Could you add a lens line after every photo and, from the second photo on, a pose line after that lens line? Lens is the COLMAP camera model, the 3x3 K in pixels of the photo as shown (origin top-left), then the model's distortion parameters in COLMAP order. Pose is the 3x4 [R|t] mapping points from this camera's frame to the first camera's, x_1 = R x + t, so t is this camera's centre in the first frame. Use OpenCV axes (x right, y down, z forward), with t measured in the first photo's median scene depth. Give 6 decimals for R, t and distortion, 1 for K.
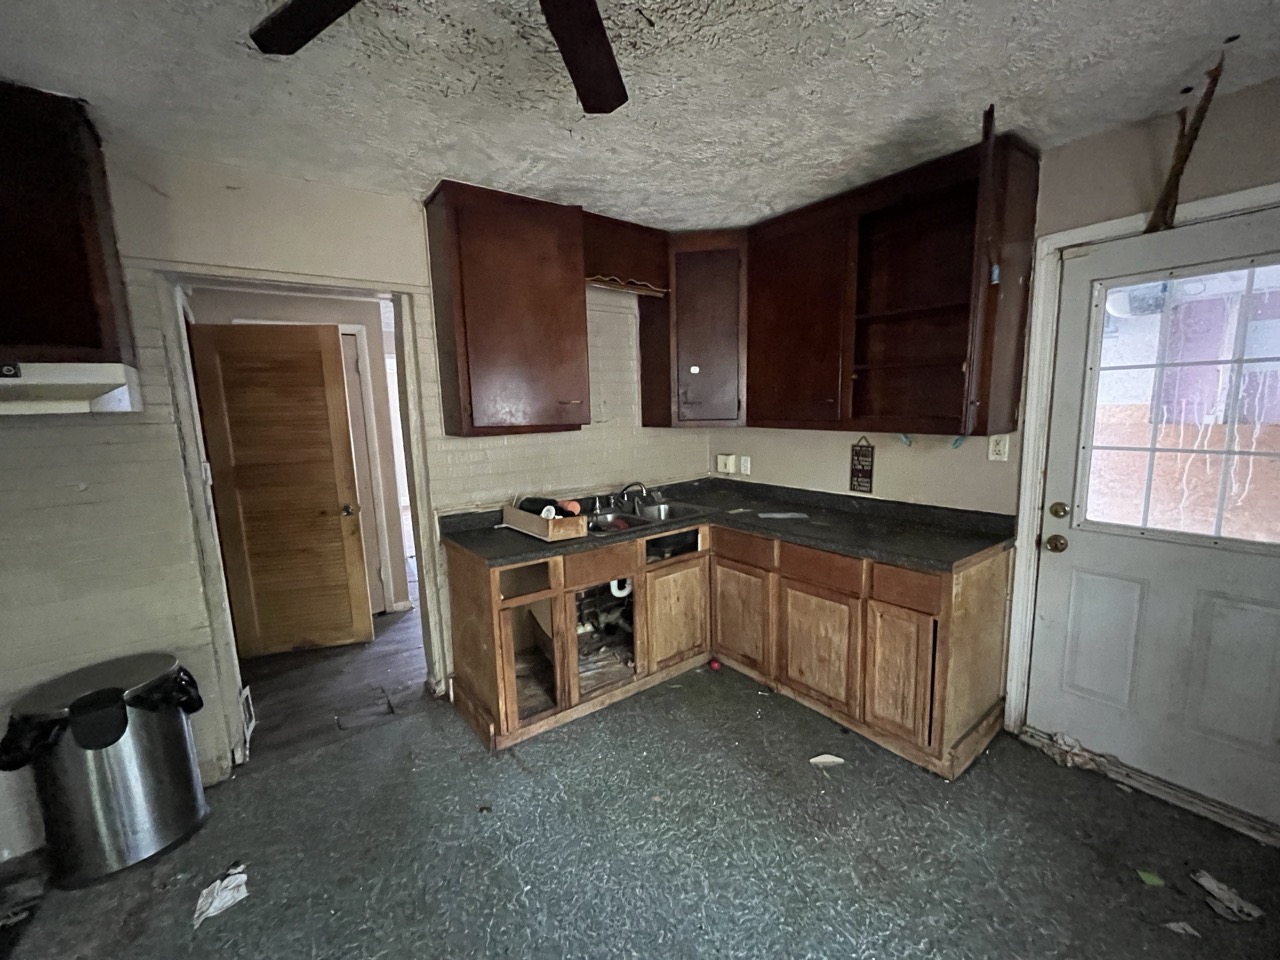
lens RADIAL K [[514.0, 0, 638.5], [0, 514.0, 482.3], [0, 0, 1]] dist [-0.006798, 0.000914]
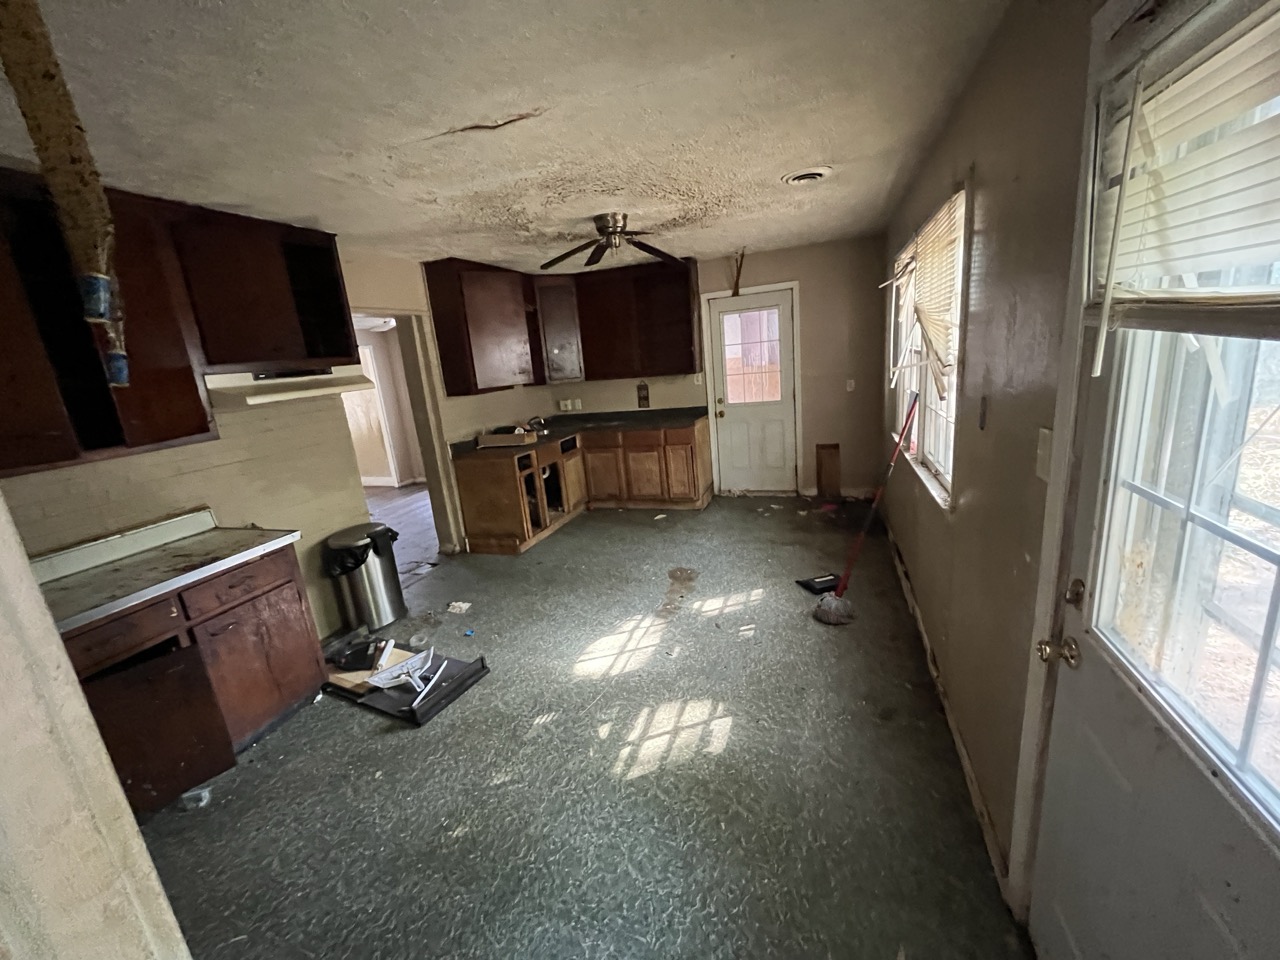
lens RADIAL K [[514.0, 0, 637.9], [0, 514.0, 483.0], [0, 0, 1]] dist [-0.006798, 0.000914]
pose [[0.833301, -0.179159, 0.522983, -0.832907], [0.147666, 0.983791, 0.101733, 0.118402], [-0.532733, -0.007548, 0.846250, -0.850524]]
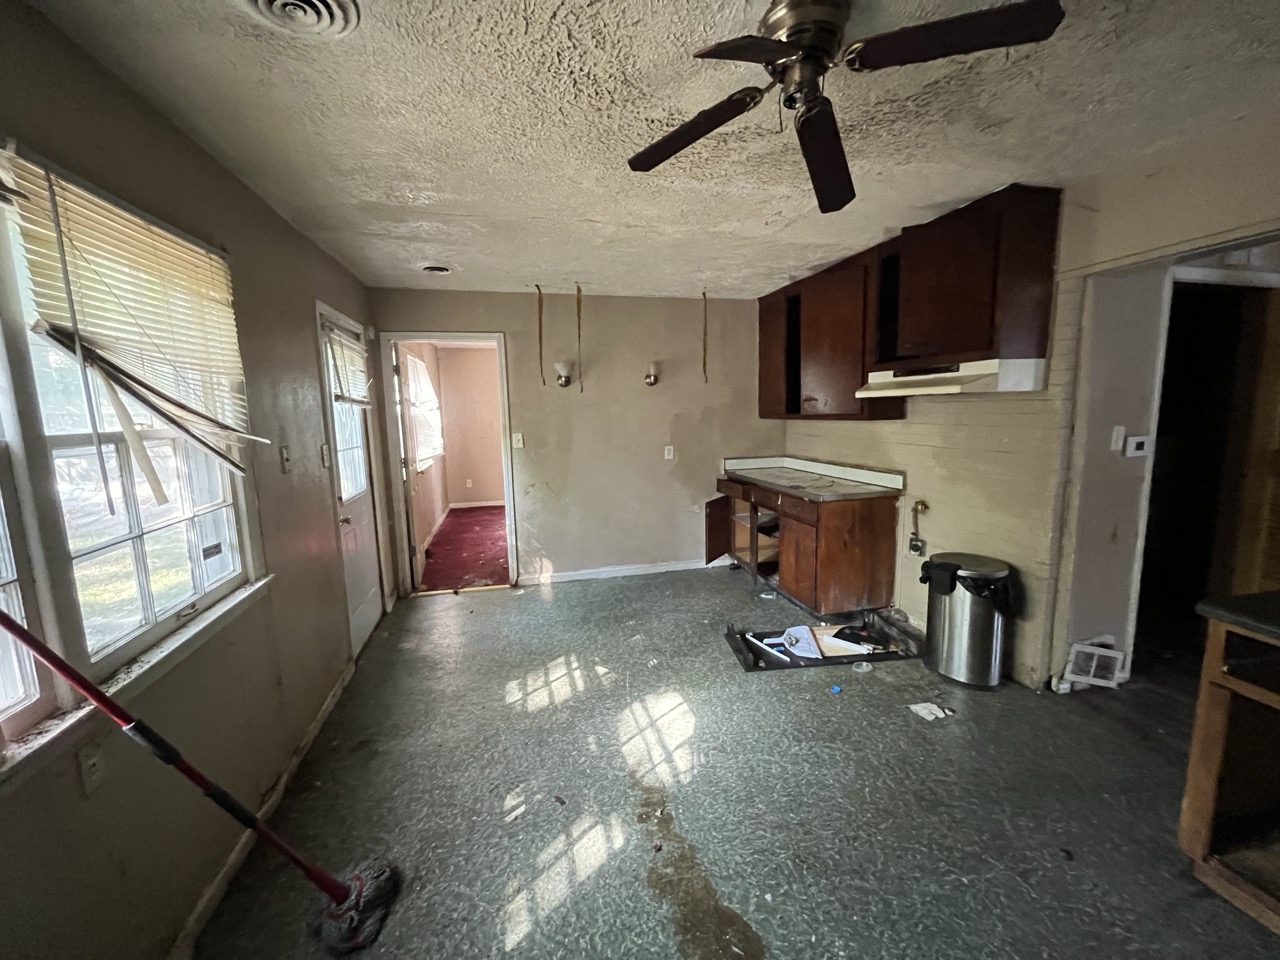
lens RADIAL K [[514.0, 0, 634.7], [0, 514.0, 479.7], [0, 0, 1]] dist [-0.006798, 0.000914]
pose [[-0.397407, 0.169304, -0.901889, 0.540418], [-0.102381, 0.968516, 0.226924, -0.081478], [0.911913, 0.182517, -0.367562, 0.429787]]
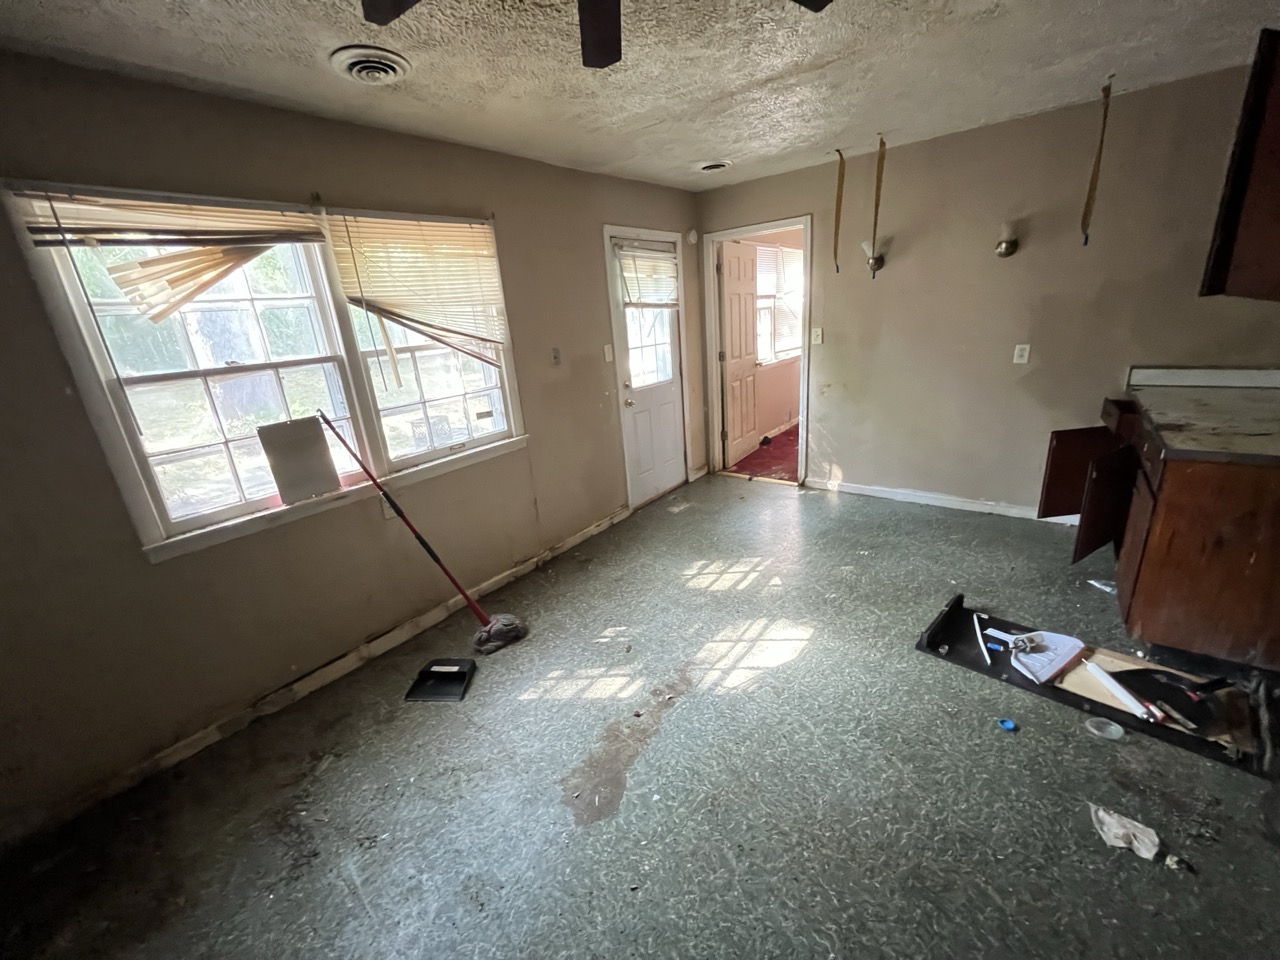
lens RADIAL K [[514.0, 0, 639.7], [0, 514.0, 479.5], [0, 0, 1]] dist [-0.006798, 0.000914]
pose [[-0.960462, 0.183310, -0.209546, 0.061233], [0.071274, 0.889464, 0.451412, -0.148157], [0.269132, 0.418629, -0.867363, 0.869876]]
